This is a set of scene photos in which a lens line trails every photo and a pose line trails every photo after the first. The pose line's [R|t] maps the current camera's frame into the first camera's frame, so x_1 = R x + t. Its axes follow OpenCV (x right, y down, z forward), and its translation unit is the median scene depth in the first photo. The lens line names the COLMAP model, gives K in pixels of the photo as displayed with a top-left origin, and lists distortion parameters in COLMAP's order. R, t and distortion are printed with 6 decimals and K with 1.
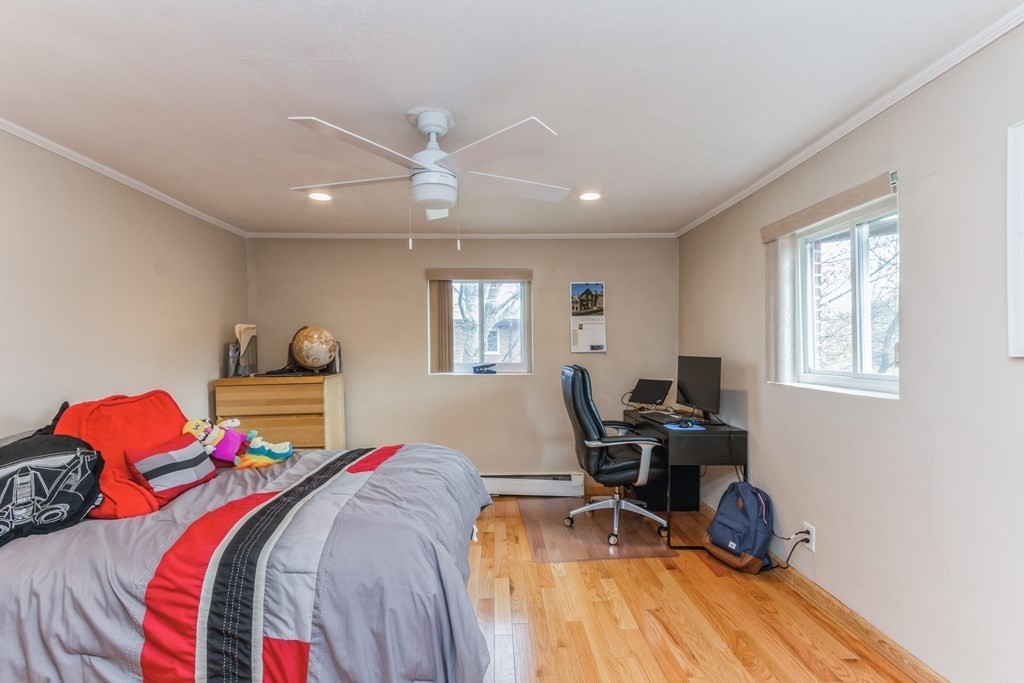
lens RADIAL K [[477.2, 0, 511.9], [0, 477.2, 336.6], [0, 0, 1]] dist [0.015546, 0.000010]
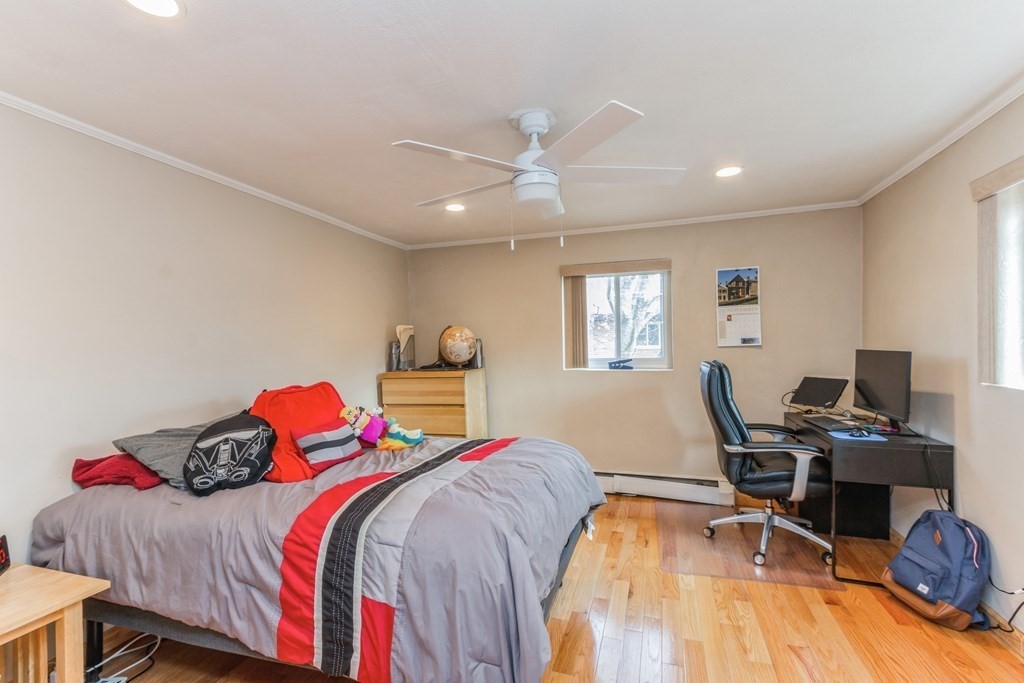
lens RADIAL K [[472.6, 0, 504.8], [0, 472.6, 337.0], [0, 0, 1]] dist [0.014740, 0.000258]
pose [[0.936209, -0.017997, -0.350983, 0.122234], [0.022174, 0.999723, 0.007885, -0.002286], [0.350744, -0.015165, 0.936349, 0.028678]]
